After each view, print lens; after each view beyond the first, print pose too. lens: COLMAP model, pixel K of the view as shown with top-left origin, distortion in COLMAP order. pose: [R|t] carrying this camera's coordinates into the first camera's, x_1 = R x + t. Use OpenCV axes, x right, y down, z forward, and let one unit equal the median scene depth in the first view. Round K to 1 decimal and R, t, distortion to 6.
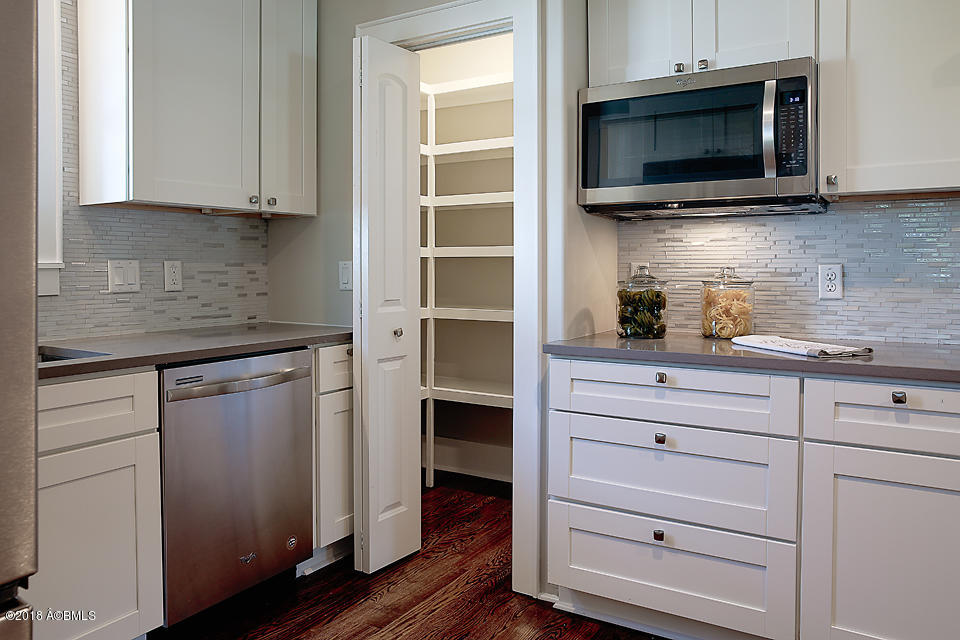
lens RADIAL K [[693.3, 0, 487.4], [0, 693.3, 274.8], [0, 0, 1]] dist [0.005001, 0.007011]
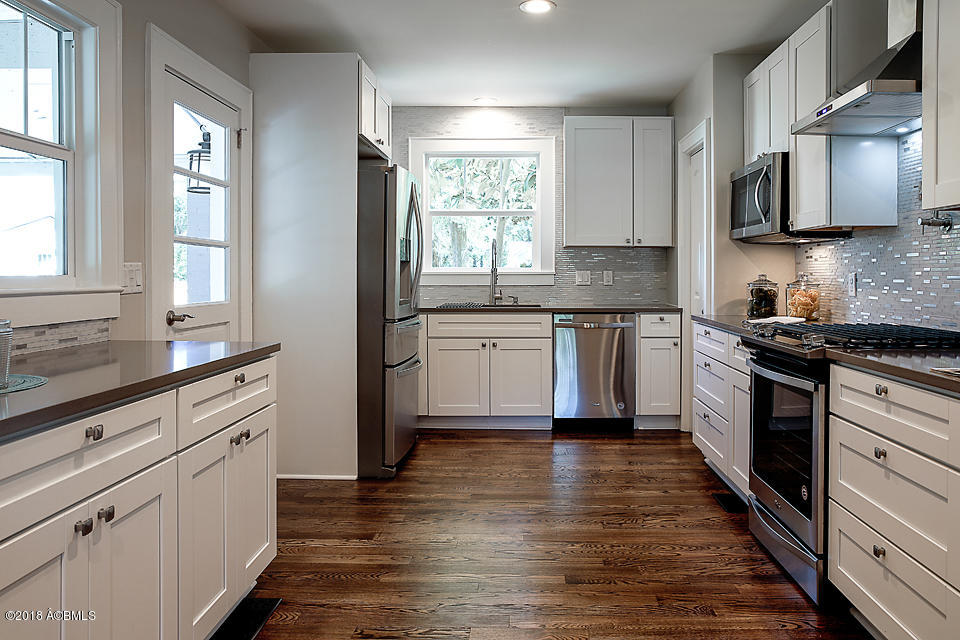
lens RADIAL K [[693.3, 0, 487.4], [0, 693.3, 274.8], [0, 0, 1]] dist [0.005001, 0.007011]
pose [[0.475034, 0.005693, -0.879949, 1.438361], [-0.004867, 0.999981, 0.003842, -0.016509], [0.879954, 0.002458, 0.475053, -0.380989]]
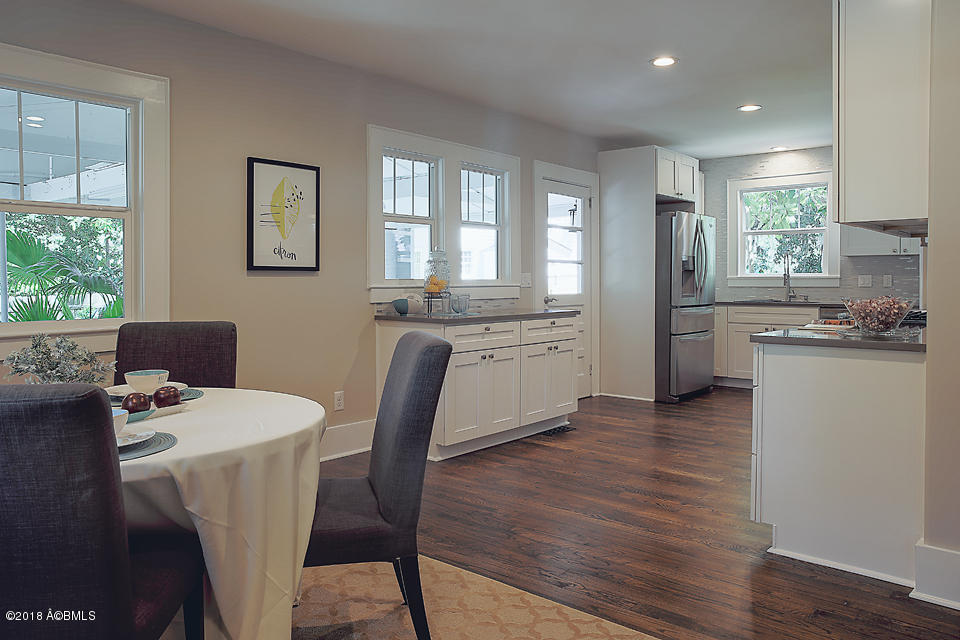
lens RADIAL K [[693.3, 0, 487.4], [0, 693.3, 274.8], [0, 0, 1]] dist [0.005001, 0.007011]
pose [[-0.163334, -0.002434, -0.986568, 2.731937], [0.000273, 0.999997, -0.002513, -0.017698], [0.986571, -0.000680, -0.163333, -0.055327]]
